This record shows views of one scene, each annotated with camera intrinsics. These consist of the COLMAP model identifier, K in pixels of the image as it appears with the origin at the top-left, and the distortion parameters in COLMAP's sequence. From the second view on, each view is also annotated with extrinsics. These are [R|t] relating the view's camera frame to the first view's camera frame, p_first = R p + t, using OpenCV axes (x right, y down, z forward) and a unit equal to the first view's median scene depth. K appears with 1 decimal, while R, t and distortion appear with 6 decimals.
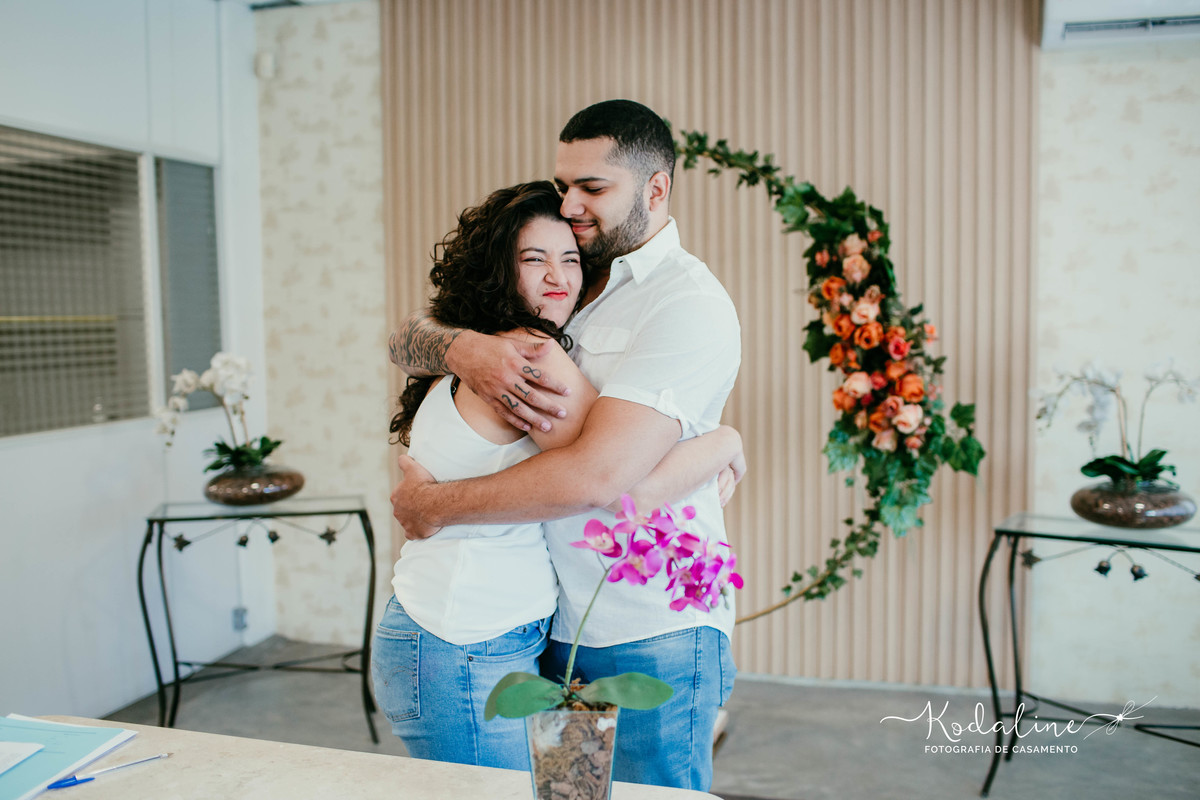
lens RADIAL K [[1155.3, 0, 609.4], [0, 1155.3, 390.5], [0, 0, 1]] dist [-0.046136, 0.000000]
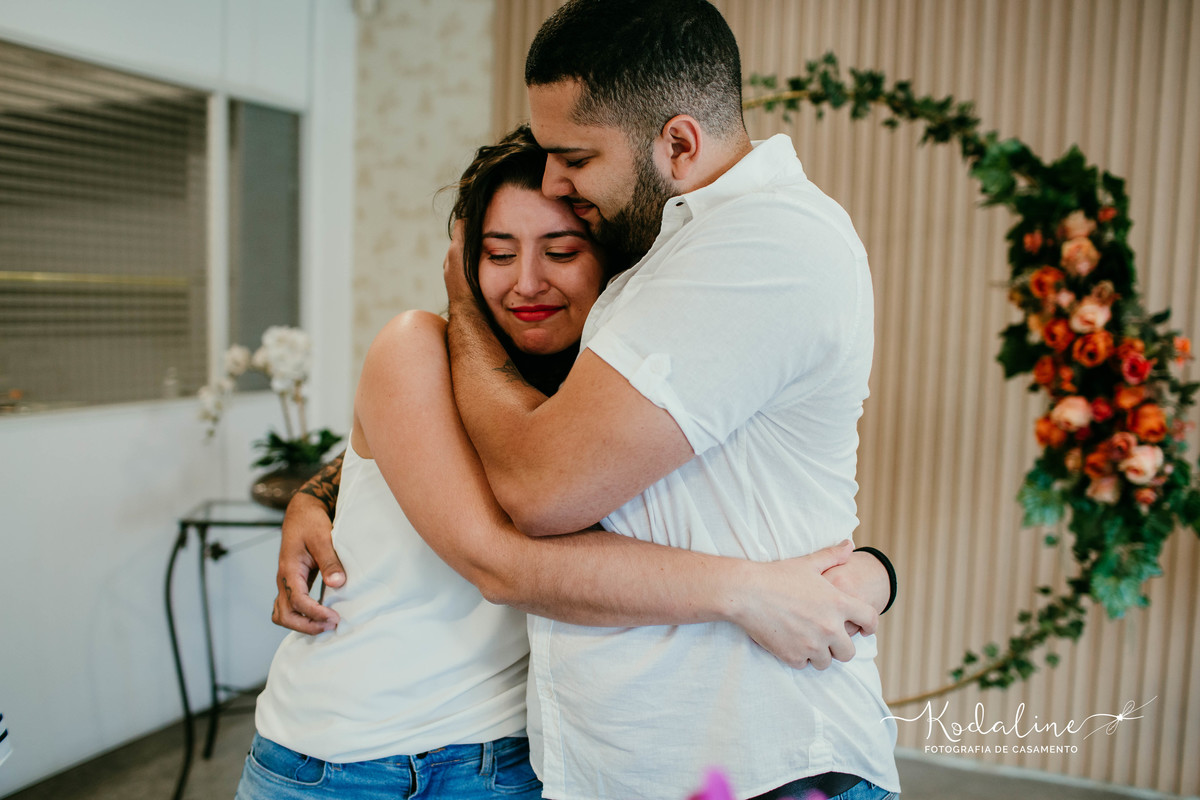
lens RADIAL K [[1155.3, 0, 615.3], [0, 1155.3, 392.5], [0, 0, 1]] dist [-0.046136, 0.000000]
pose [[0.991852, 0.054115, -0.115334, 0.007406], [-0.052280, 0.998454, 0.018881, -0.016267], [0.116178, -0.012697, 0.993147, 0.220943]]
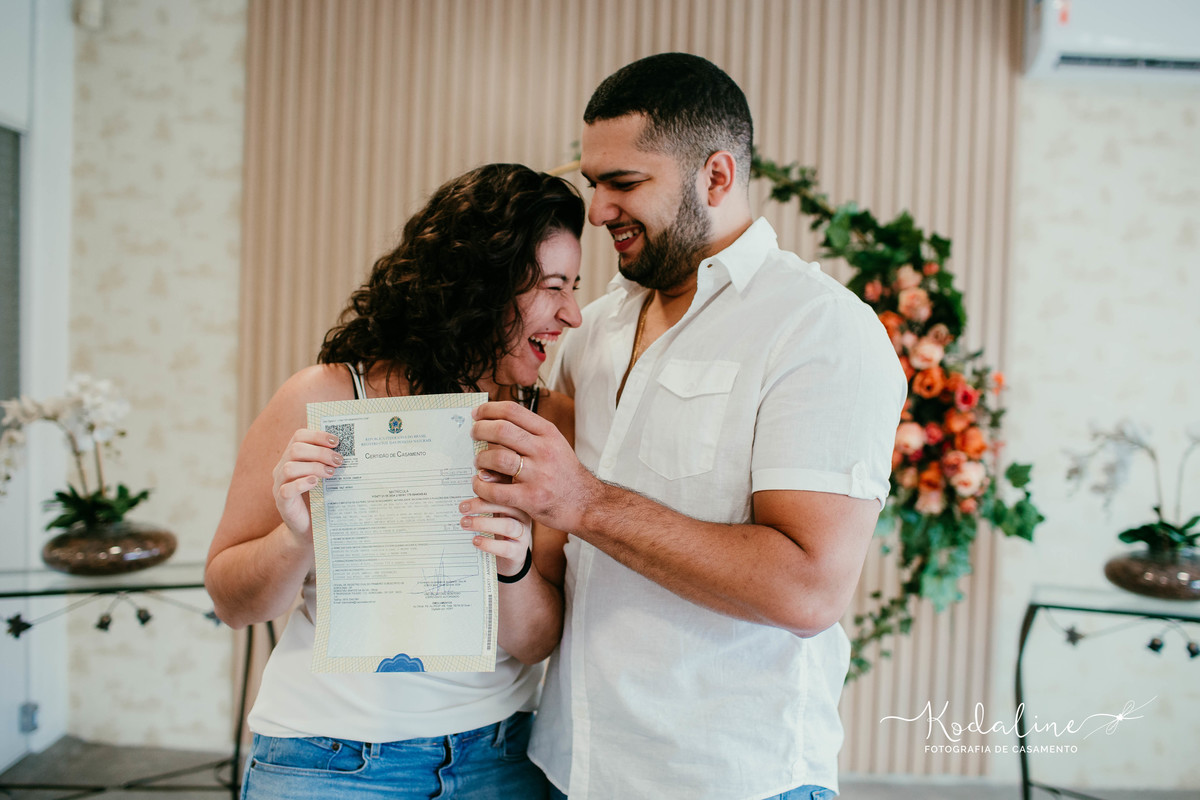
lens RADIAL K [[1250.7, 0, 612.3], [0, 1250.7, 396.7], [0, 0, 1]] dist [-0.050808, 0.000000]
pose [[0.968970, 0.032500, 0.245031, -0.221435], [-0.025351, 0.999157, -0.032274, -0.000052], [-0.245874, 0.025061, 0.968978, 0.137946]]
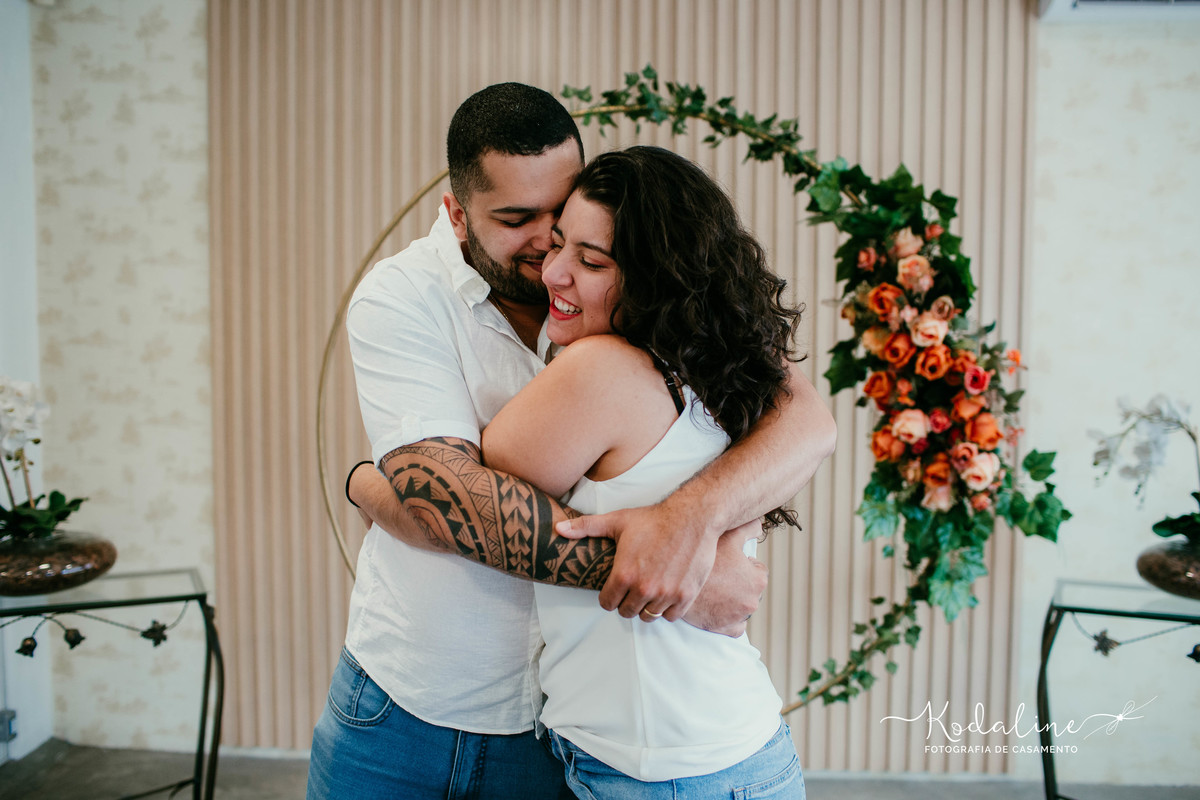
lens RADIAL K [[1155.3, 0, 610.5], [0, 1155.3, 398.2], [0, 0, 1]] dist [-0.046136, 0.000000]
pose [[0.979145, 0.001705, 0.203154, -0.127161], [-0.001741, 0.999998, -0.000003, -0.022040], [-0.203154, -0.000351, 0.979147, 0.283239]]
